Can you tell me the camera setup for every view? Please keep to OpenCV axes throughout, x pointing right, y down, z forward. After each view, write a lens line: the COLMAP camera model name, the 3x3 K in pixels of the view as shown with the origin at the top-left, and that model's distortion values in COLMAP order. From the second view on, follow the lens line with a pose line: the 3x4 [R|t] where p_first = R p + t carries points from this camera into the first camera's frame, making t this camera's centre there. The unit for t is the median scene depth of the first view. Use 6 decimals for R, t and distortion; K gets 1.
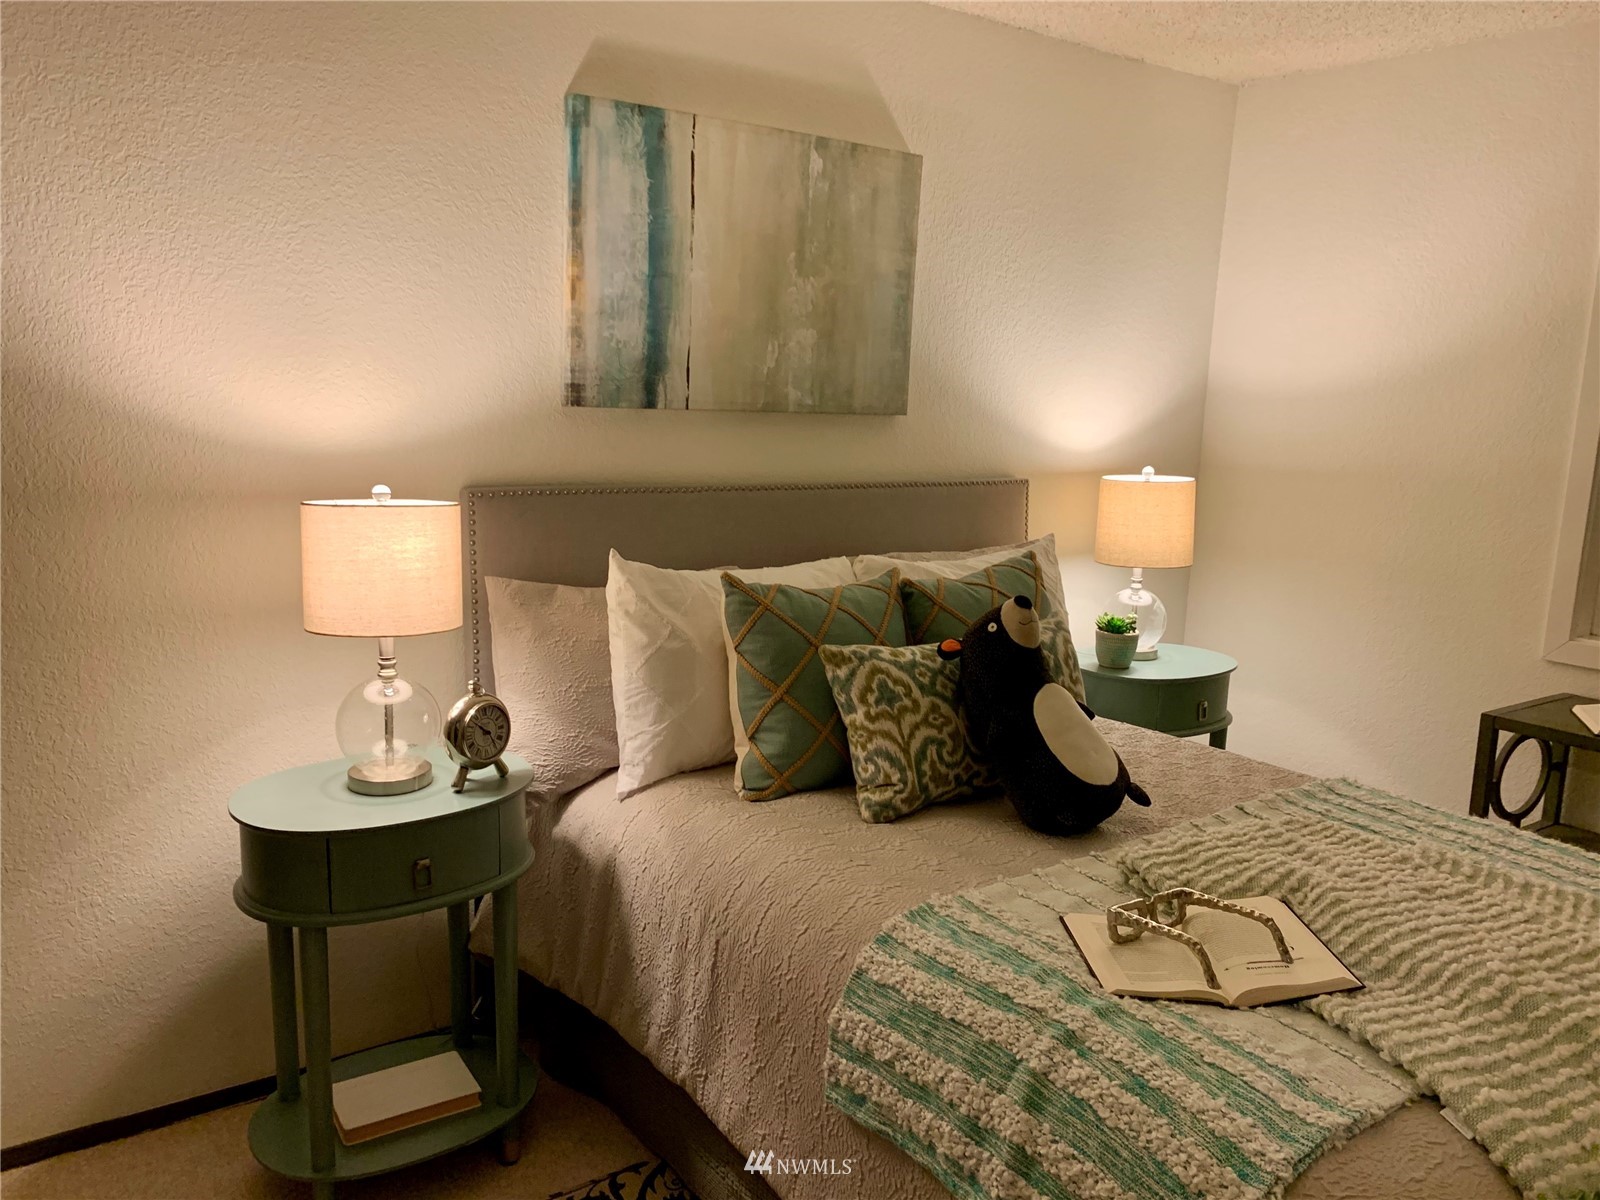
lens RADIAL K [[1237.9, 0, 800.0], [0, 1237.9, 600.0], [0, 0, 1]] dist [0.033335, 0.000927]
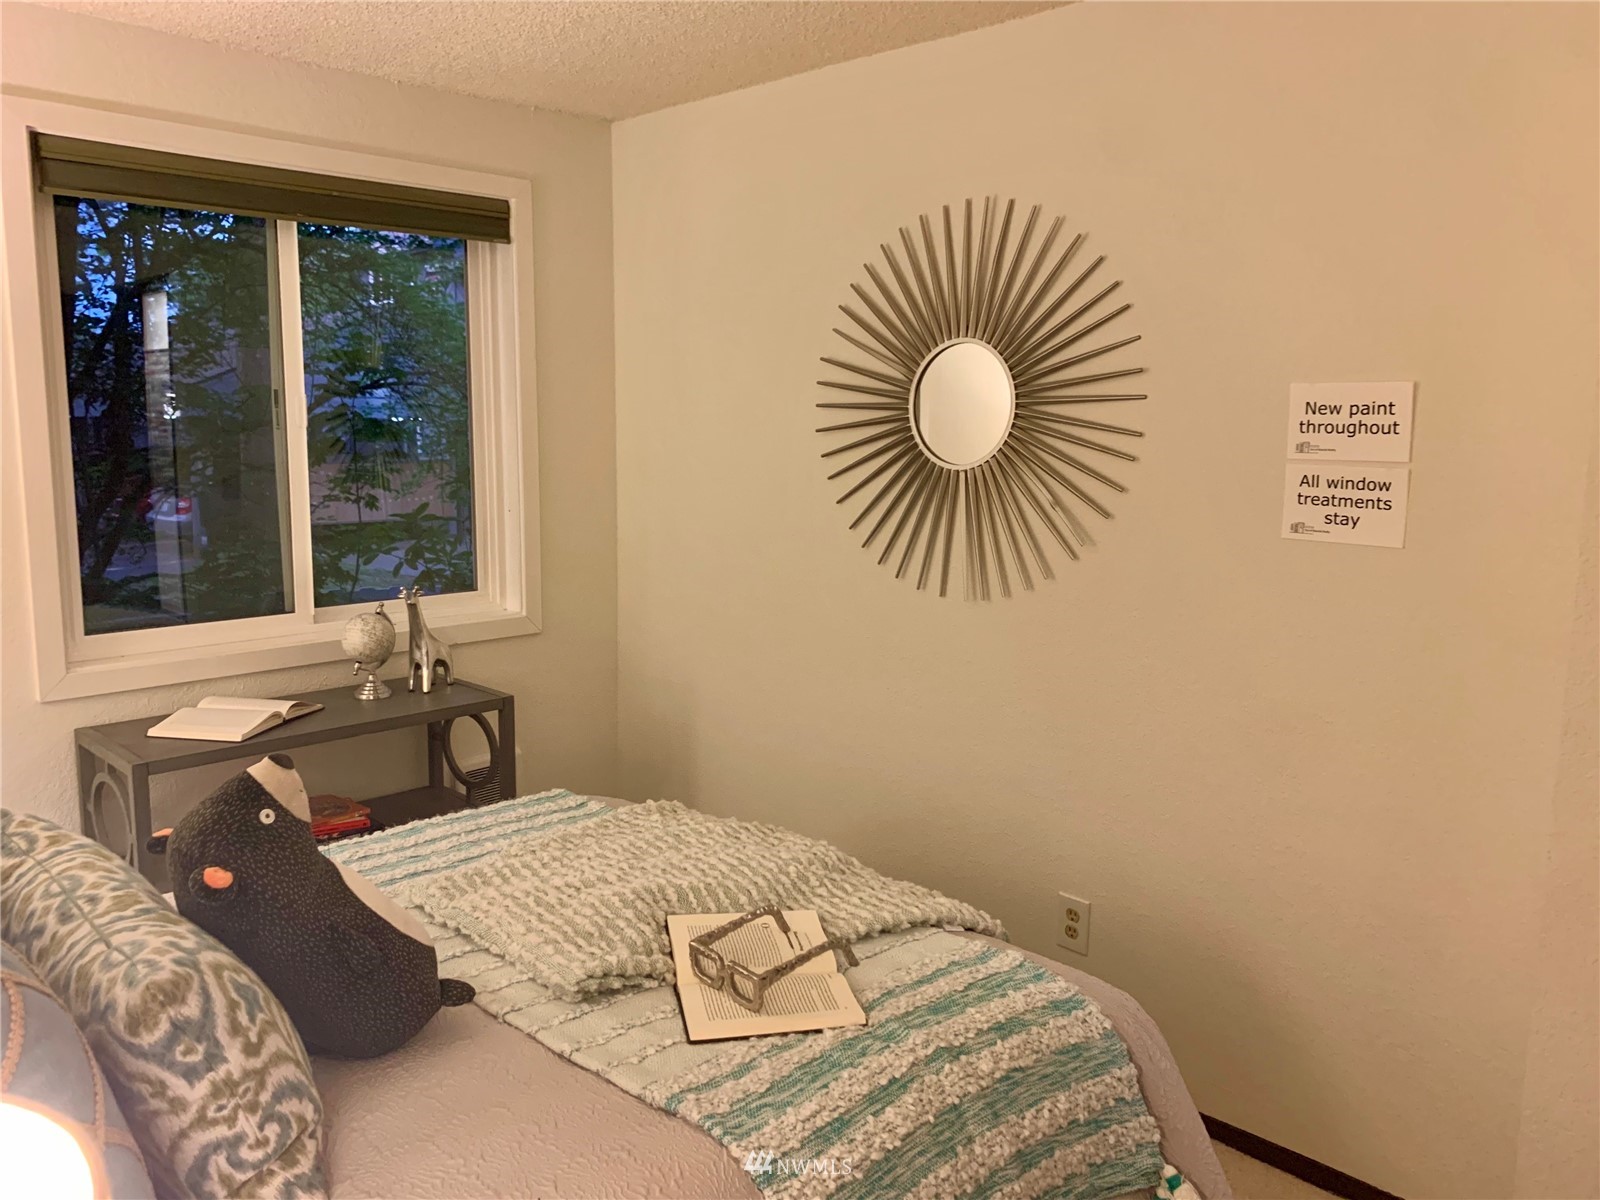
lens RADIAL K [[1237.9, 0, 800.0], [0, 1237.9, 600.0], [0, 0, 1]] dist [0.033335, 0.000927]
pose [[-0.154029, -0.186958, 0.970217, -0.643823], [0.160667, 0.964128, 0.211292, -0.233779], [-0.974916, 0.188427, -0.118465, 1.066770]]
